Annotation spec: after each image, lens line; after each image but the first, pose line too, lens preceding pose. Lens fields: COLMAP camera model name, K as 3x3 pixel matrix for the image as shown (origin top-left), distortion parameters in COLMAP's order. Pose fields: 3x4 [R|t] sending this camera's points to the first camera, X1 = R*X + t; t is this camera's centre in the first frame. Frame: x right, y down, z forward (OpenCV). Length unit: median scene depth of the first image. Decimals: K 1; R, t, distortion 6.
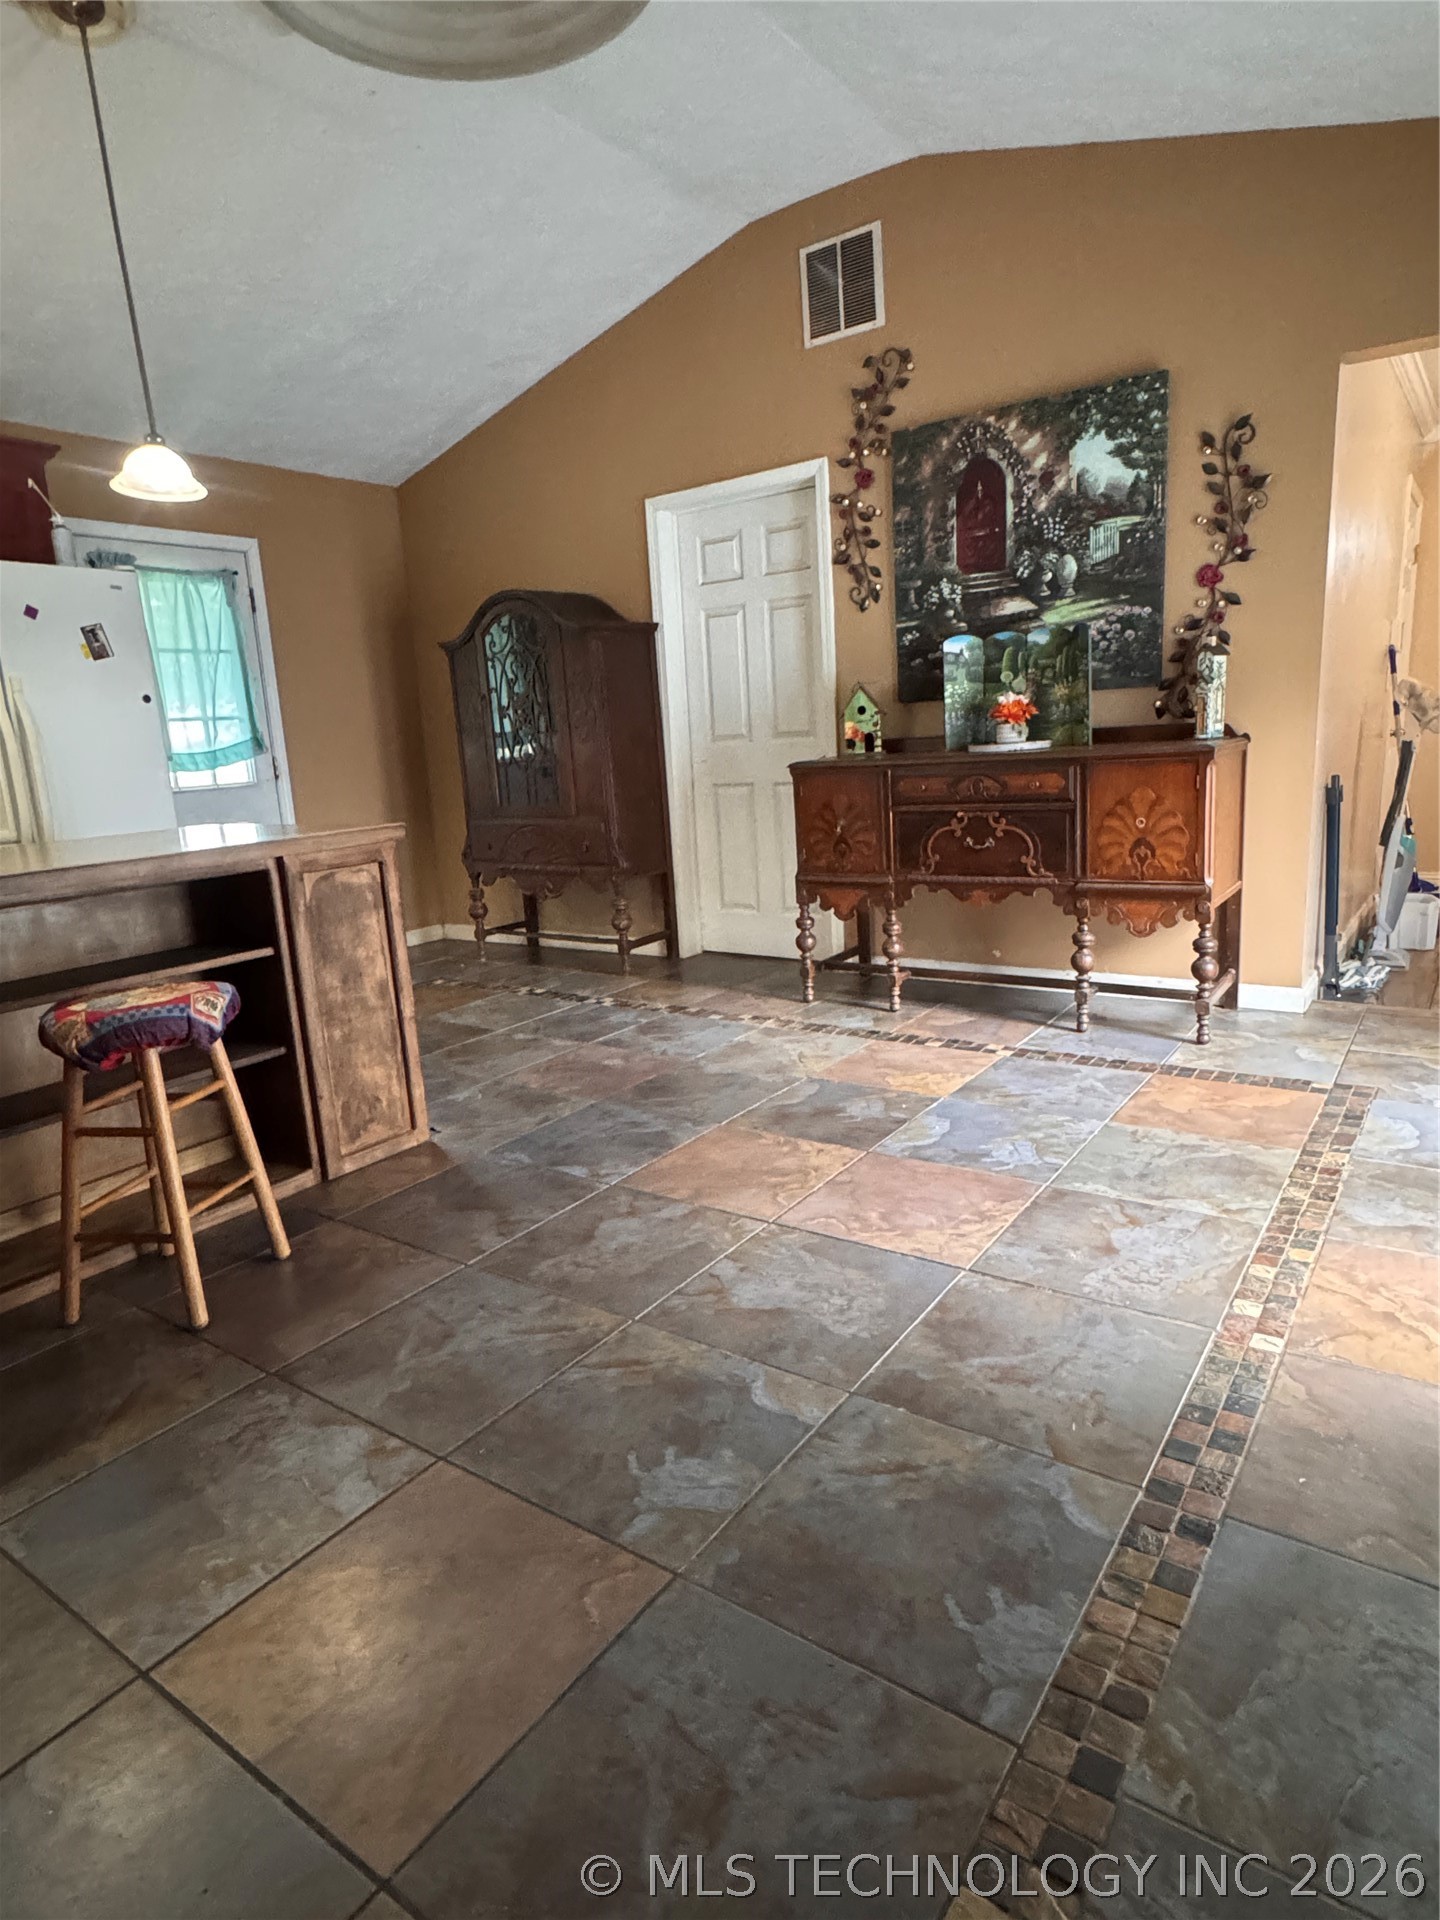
lens RADIAL K [[1087.1, 0, 720.0], [0, 1087.1, 960.0], [0, 0, 1]] dist [0.000244, -0.000124]
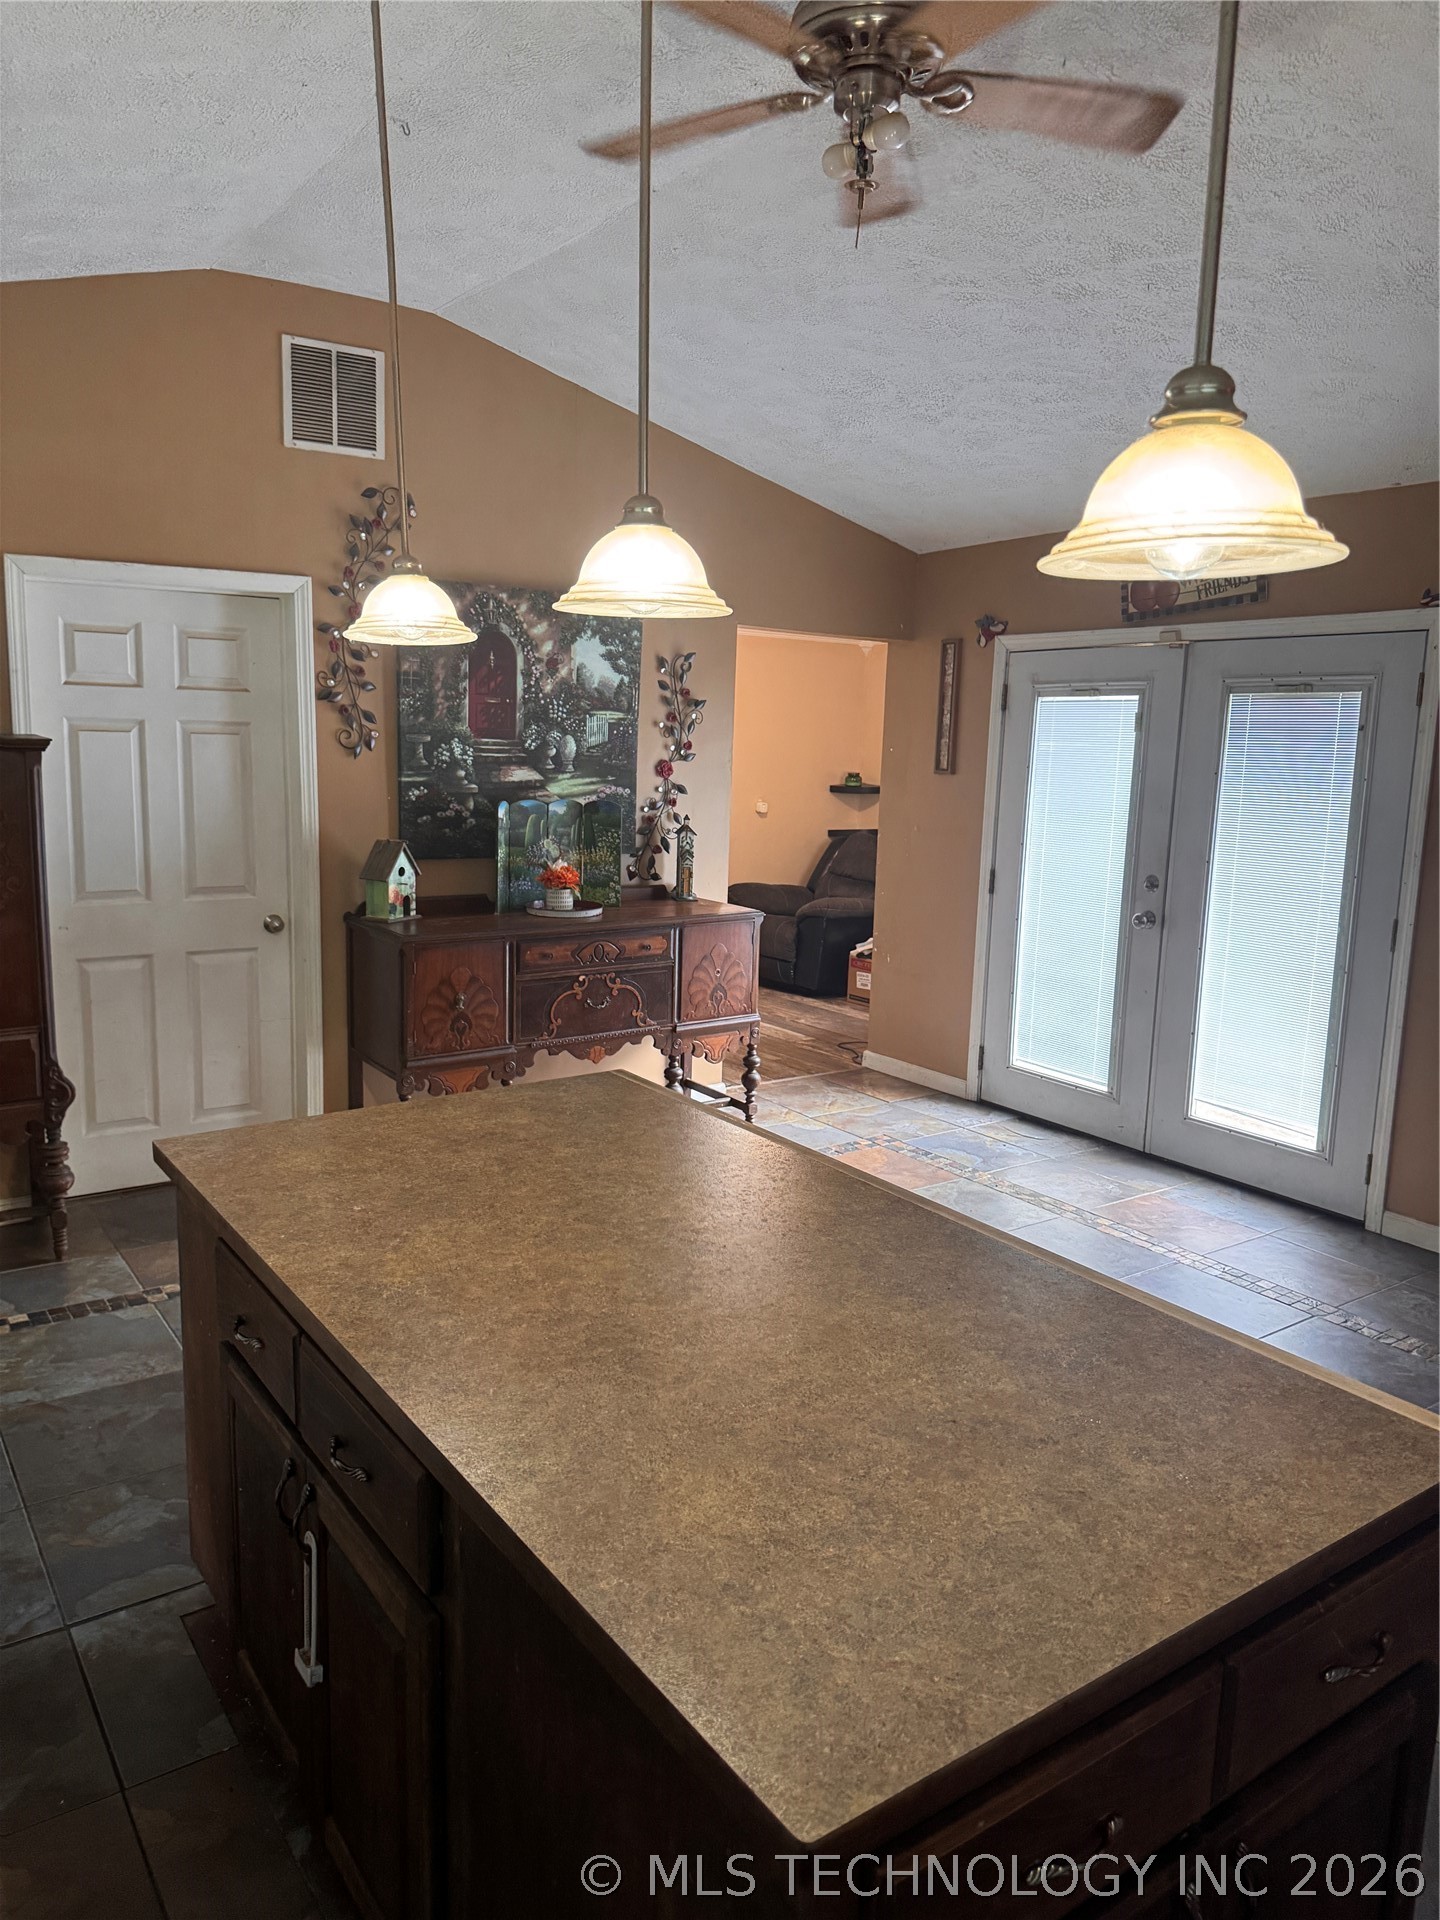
lens RADIAL K [[1358.4, 0, 720.0], [0, 1358.4, 960.0], [0, 0, 1]] dist [0.171829, -0.351696]
pose [[0.329186, -0.090869, 0.939883, -0.953585], [0.151864, 0.987497, 0.042283, -0.182874], [-0.931973, 0.128815, 0.338870, 0.416209]]
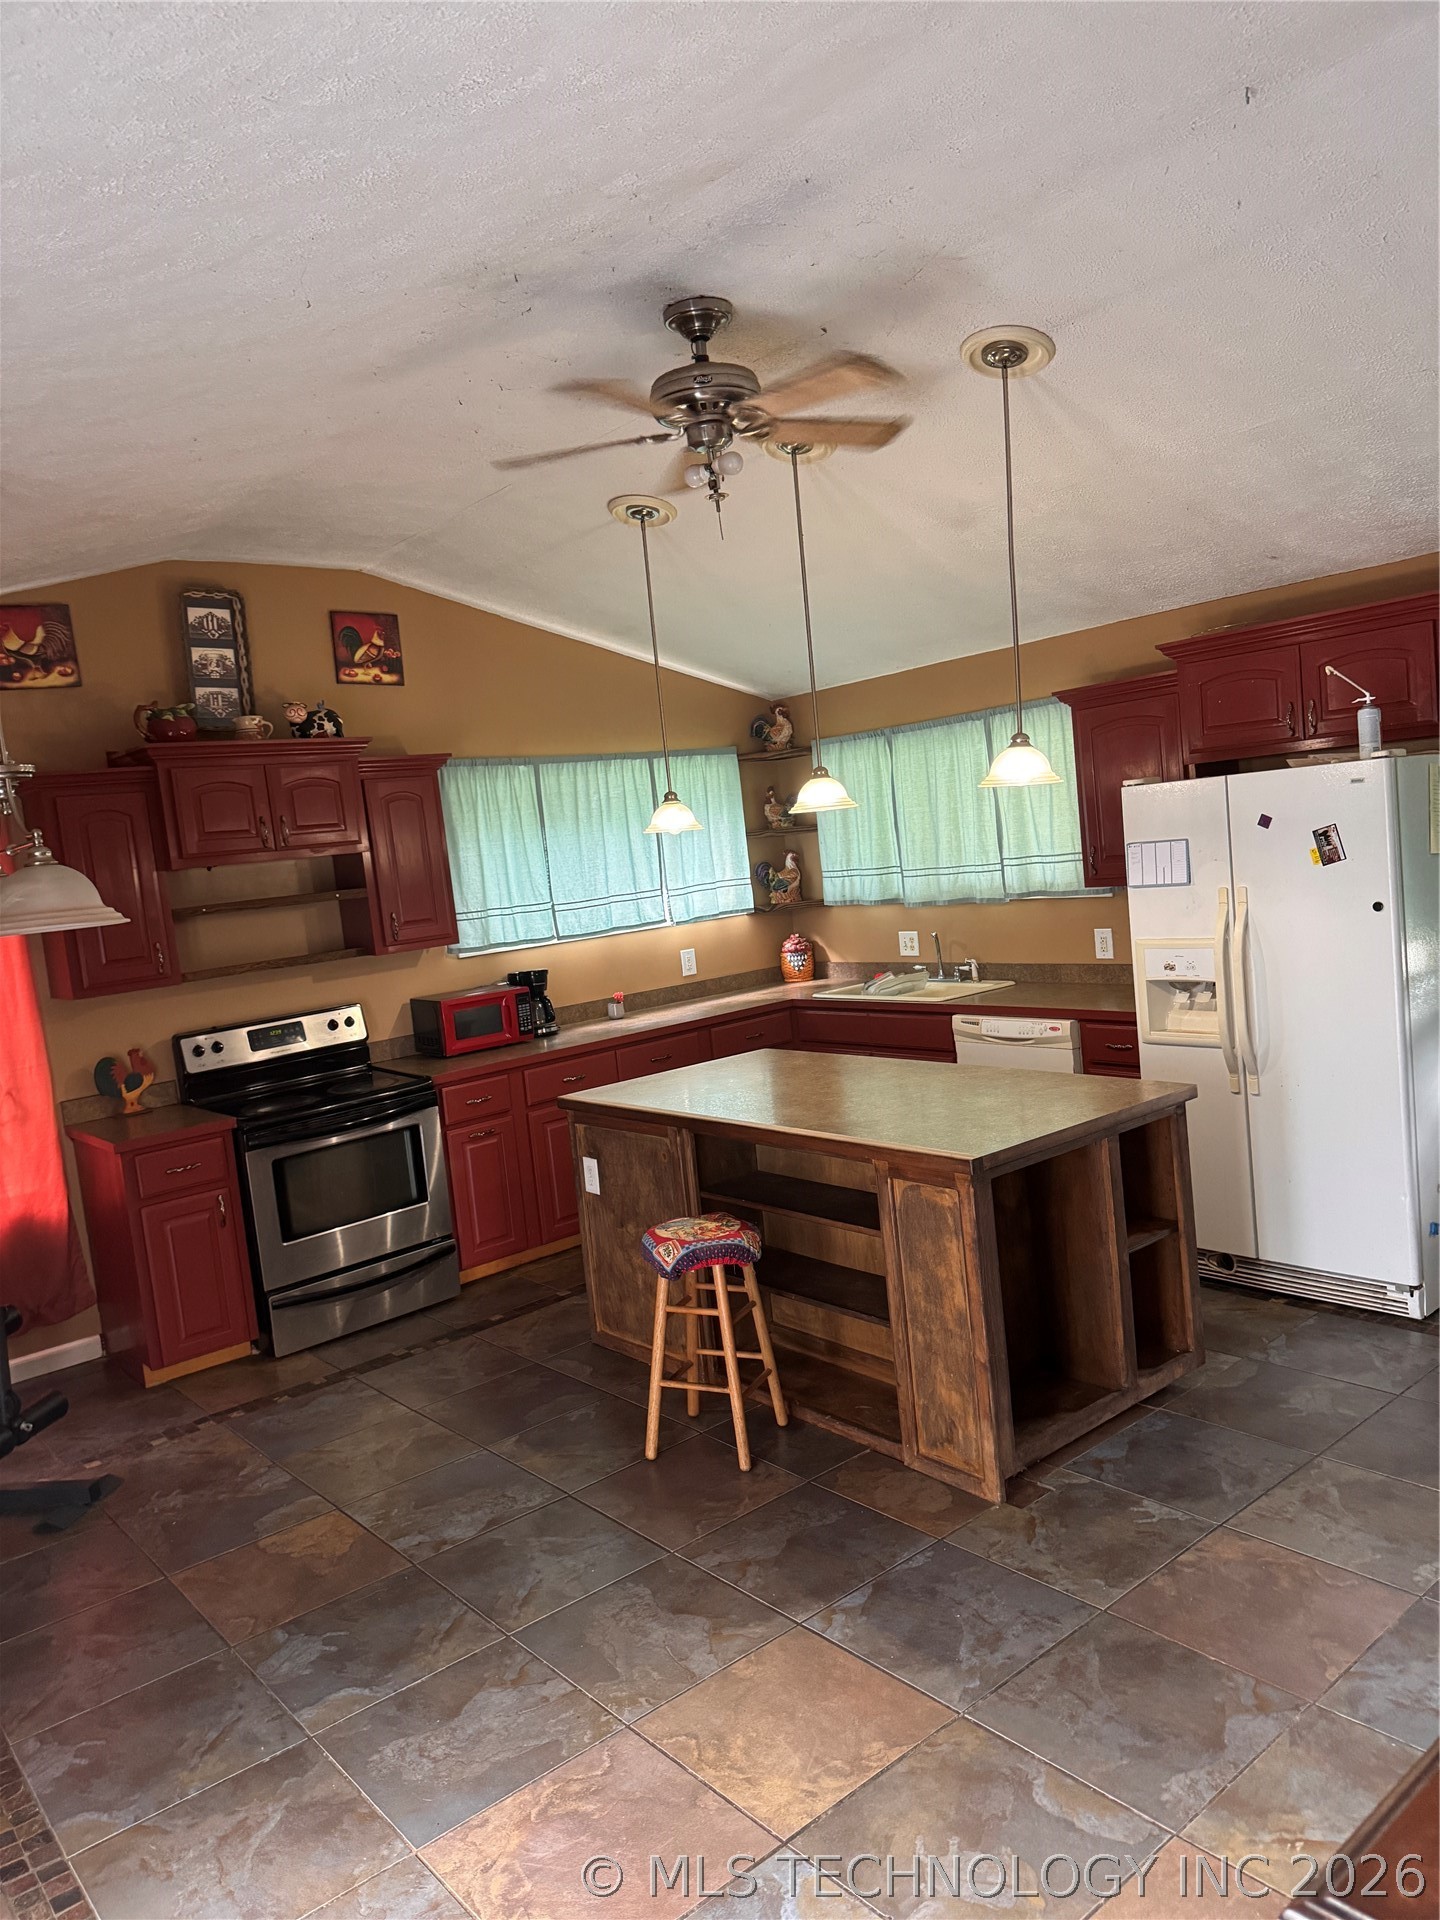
lens RADIAL K [[1341.0, 0, 720.0], [0, 1341.0, 960.0], [0, 0, 1]] dist [0.028853, -0.039752]
pose [[-0.241245, 0.165179, -0.956304, 0.610301], [-0.087860, 0.977644, 0.191029, -0.365898], [0.966479, 0.130106, -0.221339, 0.773112]]
